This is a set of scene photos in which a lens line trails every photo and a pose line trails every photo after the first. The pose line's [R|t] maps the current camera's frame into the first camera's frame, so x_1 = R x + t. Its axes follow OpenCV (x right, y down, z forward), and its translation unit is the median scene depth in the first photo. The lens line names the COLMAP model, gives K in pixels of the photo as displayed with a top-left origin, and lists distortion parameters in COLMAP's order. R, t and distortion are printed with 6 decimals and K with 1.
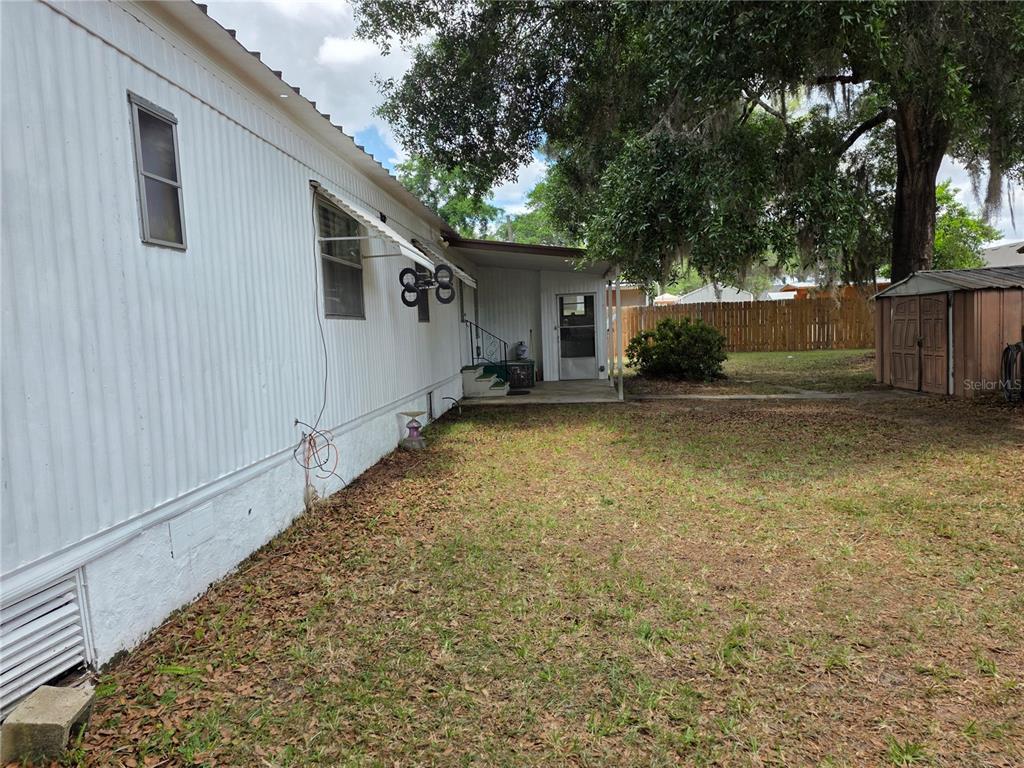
lens RADIAL K [[683.5, 0, 511.5], [0, 683.5, 379.8], [0, 0, 1]] dist [0.082101, -0.064439]
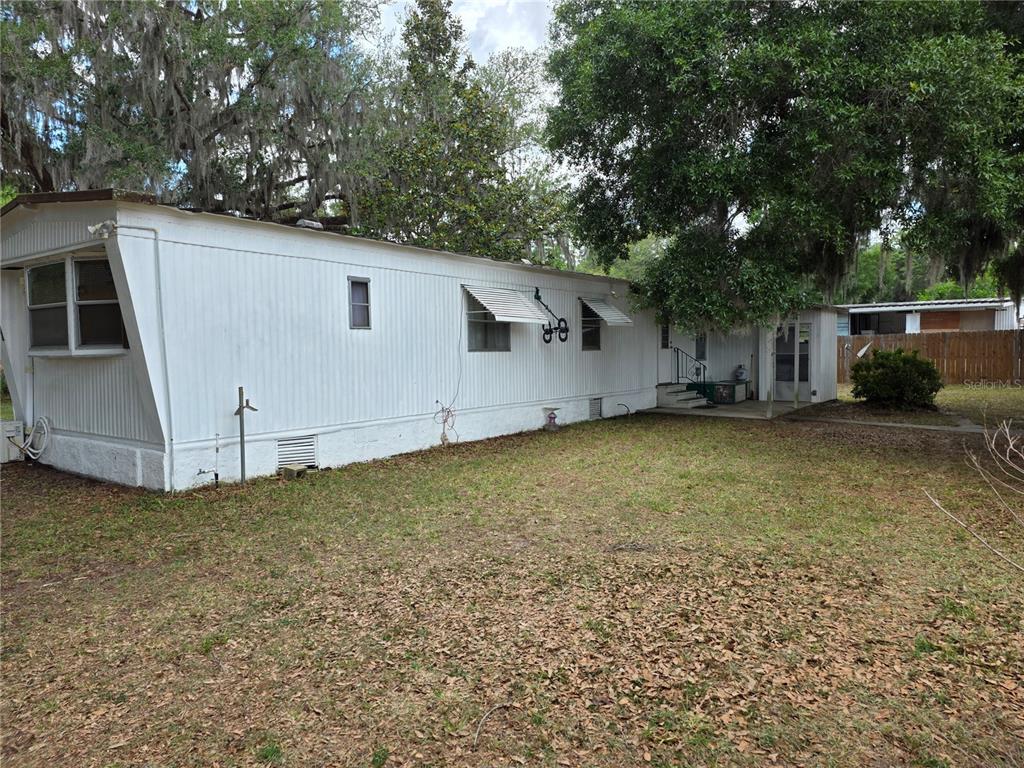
lens RADIAL K [[683.5, 0, 511.6], [0, 683.5, 383.2], [0, 0, 1]] dist [0.082101, -0.064439]
pose [[0.830924, 0.053496, -0.553808, 0.858671], [-0.060920, 0.998130, 0.005013, -0.015781], [0.553041, 0.029573, 0.832629, -0.517925]]
